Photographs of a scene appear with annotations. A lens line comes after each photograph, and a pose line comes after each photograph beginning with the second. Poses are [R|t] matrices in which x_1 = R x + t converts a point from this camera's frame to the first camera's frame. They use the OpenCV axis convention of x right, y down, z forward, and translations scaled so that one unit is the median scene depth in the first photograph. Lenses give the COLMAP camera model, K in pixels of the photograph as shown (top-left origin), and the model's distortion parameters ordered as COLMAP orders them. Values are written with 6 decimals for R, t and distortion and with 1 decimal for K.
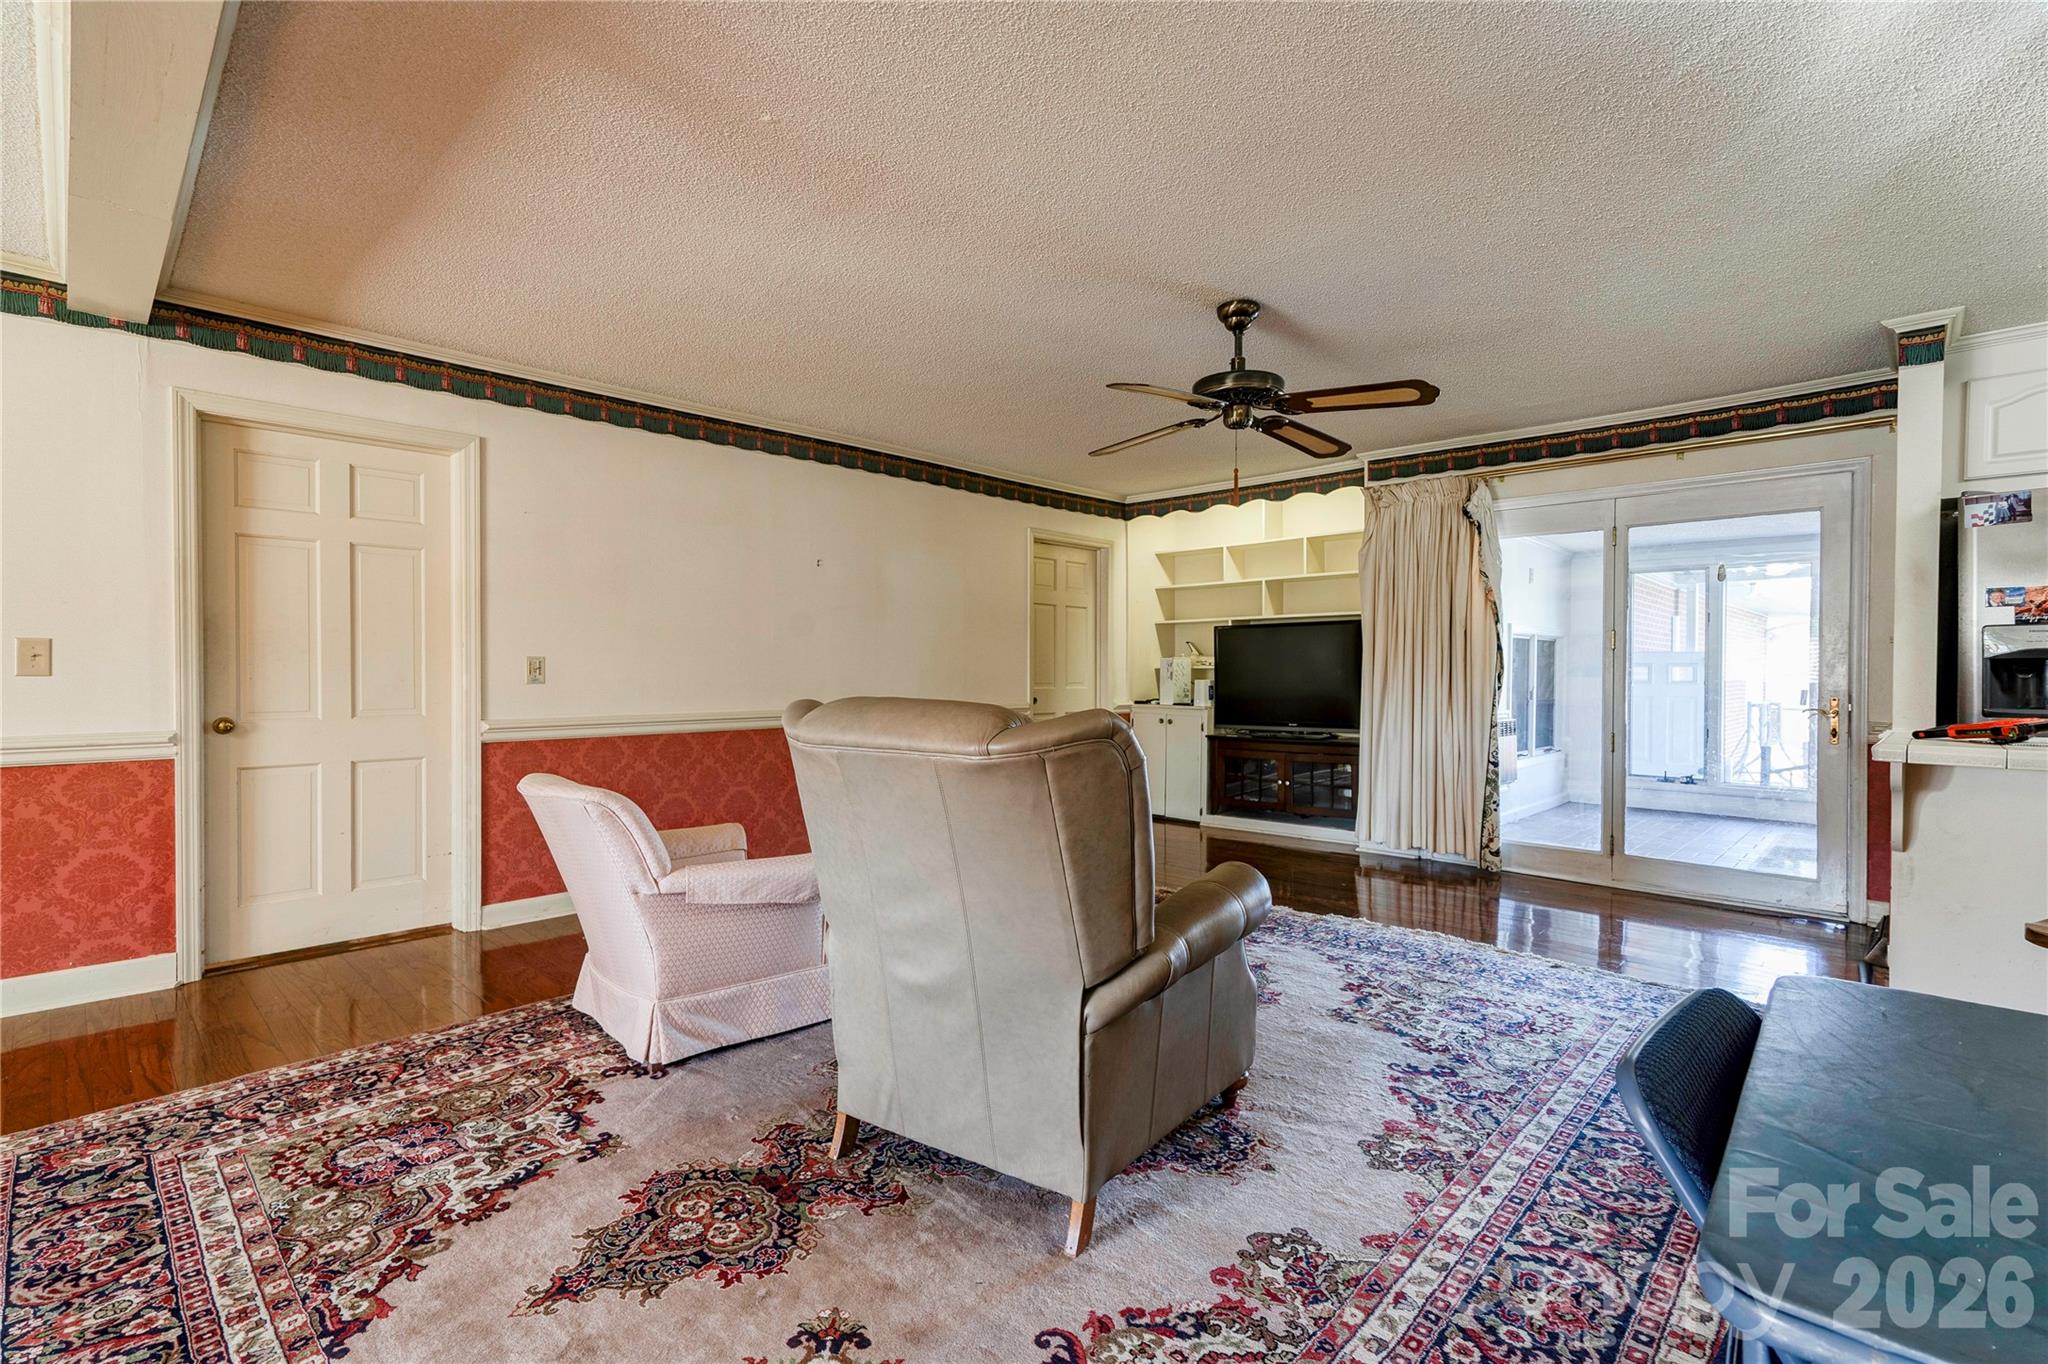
lens RADIAL K [[960.3, 0, 1015.4], [0, 960.3, 684.6], [0, 0, 1]] dist [0.019663, 0.000091]
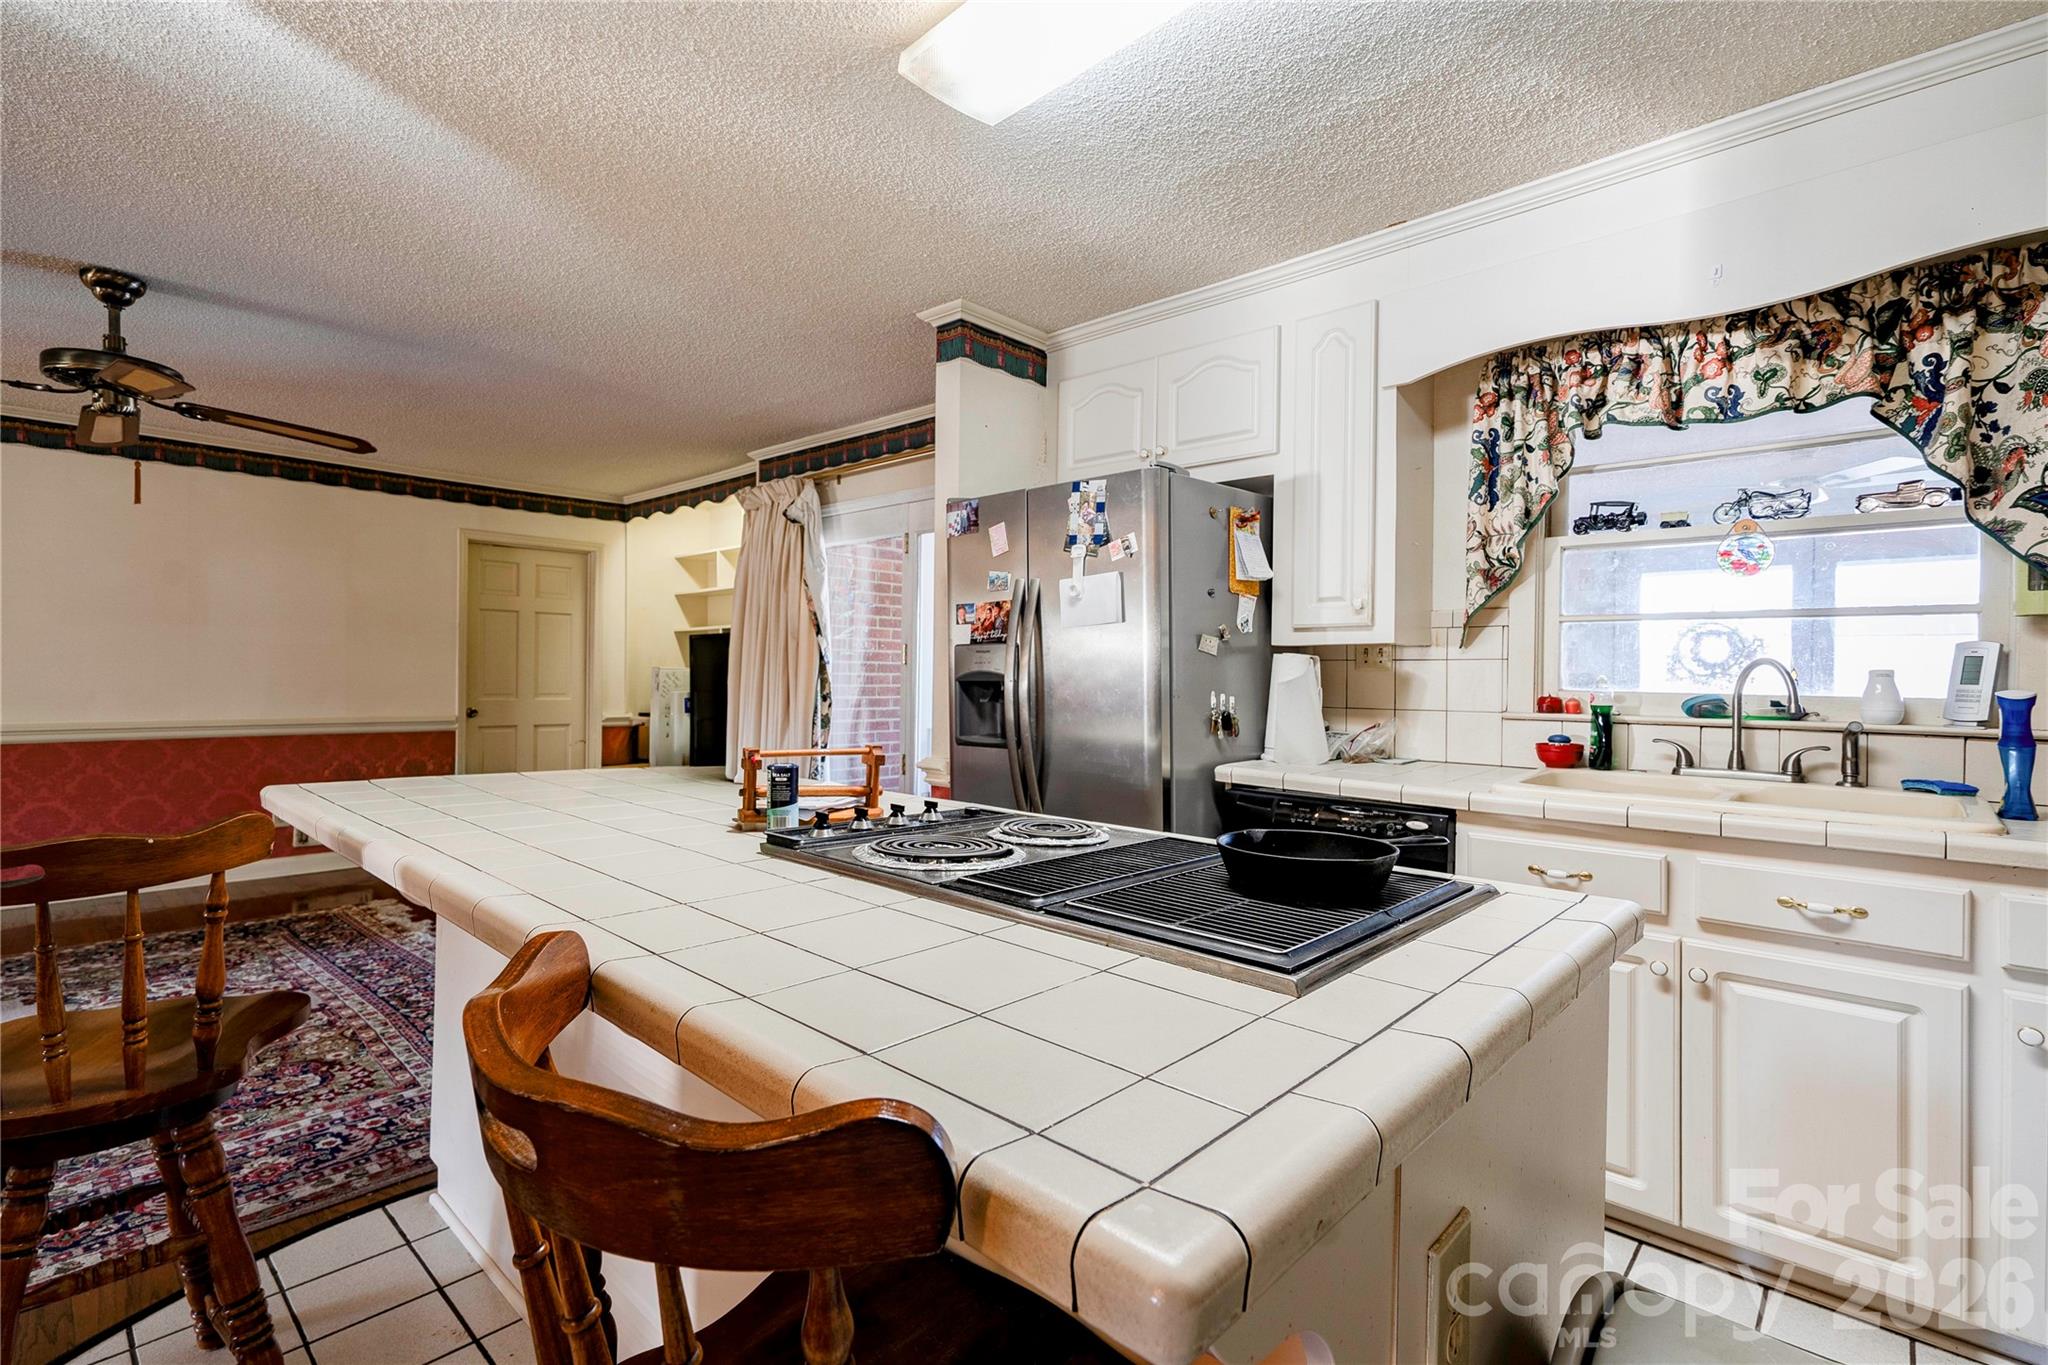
lens RADIAL K [[960.3, 0, 1015.4], [0, 960.3, 685.1], [0, 0, 1]] dist [0.019663, 0.000091]
pose [[0.999963, 0.005855, 0.006240, 1.033135], [-0.005829, 0.999975, -0.004049, -0.018952], [-0.006263, 0.004012, 0.999972, 0.097306]]
